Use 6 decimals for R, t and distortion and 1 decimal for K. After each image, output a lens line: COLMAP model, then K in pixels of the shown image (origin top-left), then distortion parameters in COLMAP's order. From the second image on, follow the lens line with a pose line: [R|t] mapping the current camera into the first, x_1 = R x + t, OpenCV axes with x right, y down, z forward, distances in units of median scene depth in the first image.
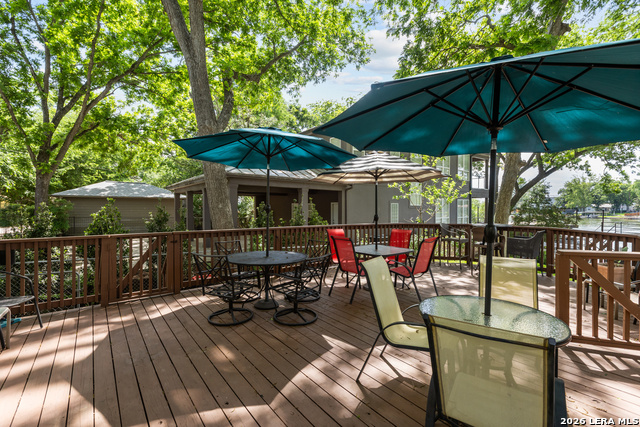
lens RADIAL K [[286.9, 0, 308.9], [0, 286.9, 210.2], [0, 0, 1]] dist [0.007184, -0.001753]
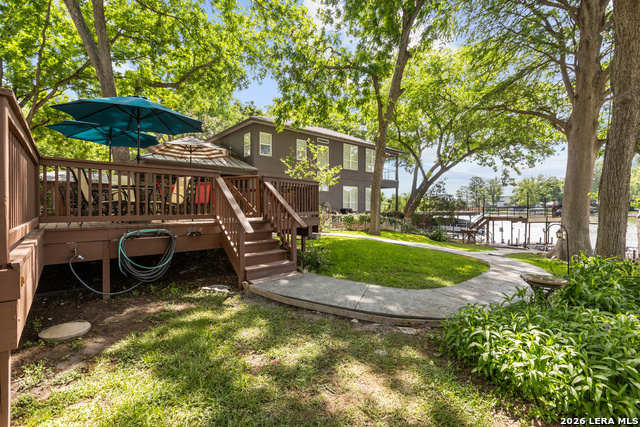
lens RADIAL K [[286.9, 0, 314.0], [0, 286.9, 213.3], [0, 0, 1]] dist [0.007184, -0.001753]
pose [[0.998101, -0.001993, 0.061567, 0.255745], [0.001648, 0.999983, 0.005654, 0.069926], [-0.061578, -0.005541, 0.998087, -0.223356]]
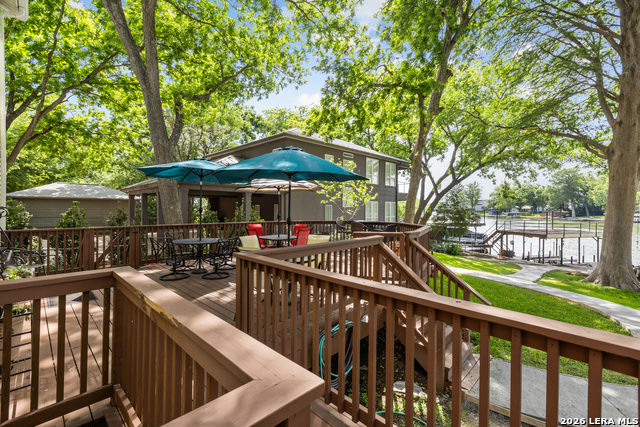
lens RADIAL K [[286.9, 0, 309.2], [0, 286.9, 211.7], [0, 0, 1]] dist [0.007184, -0.001753]
pose [[0.991429, 0.000547, 0.130648, 0.059715], [-0.000830, 0.999997, 0.002113, 0.000481], [-0.130646, -0.002204, 0.991427, -0.156317]]
